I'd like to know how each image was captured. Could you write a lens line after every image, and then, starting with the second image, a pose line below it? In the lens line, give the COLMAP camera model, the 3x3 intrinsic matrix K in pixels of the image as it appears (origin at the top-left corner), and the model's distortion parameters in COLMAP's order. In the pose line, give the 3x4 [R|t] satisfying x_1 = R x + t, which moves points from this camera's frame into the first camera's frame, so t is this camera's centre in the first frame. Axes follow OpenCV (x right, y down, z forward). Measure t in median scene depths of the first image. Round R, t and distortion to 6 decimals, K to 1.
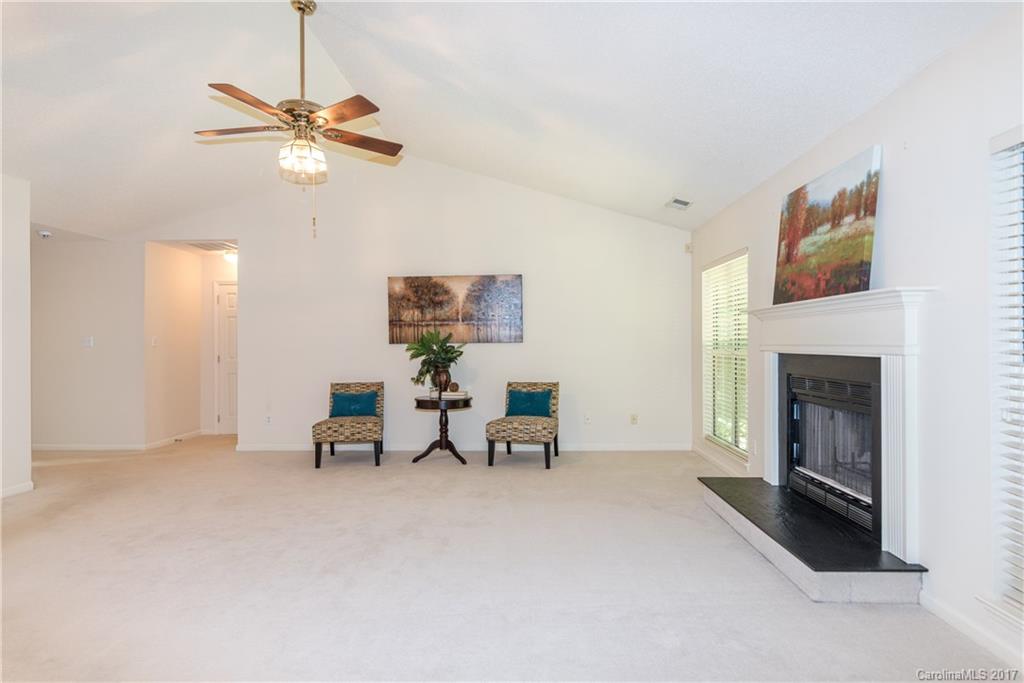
lens RADIAL K [[549.7, 0, 511.8], [0, 549.7, 343.7], [0, 0, 1]] dist [0.001088, -0.000588]
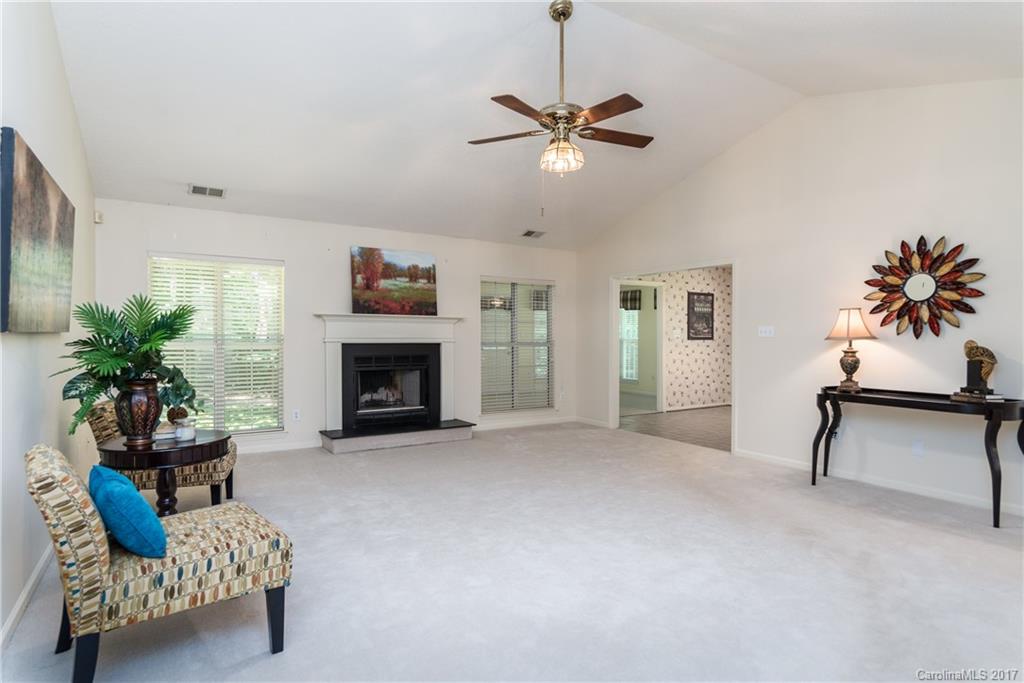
lens RADIAL K [[549.7, 0, 512.6], [0, 549.7, 340.1], [0, 0, 1]] dist [0.001088, -0.000588]
pose [[-0.576712, -0.000447, 0.816948, -1.430328], [-0.000473, 1.000000, 0.000213, 0.010087], [-0.816948, -0.000263, -0.576712, 2.027741]]
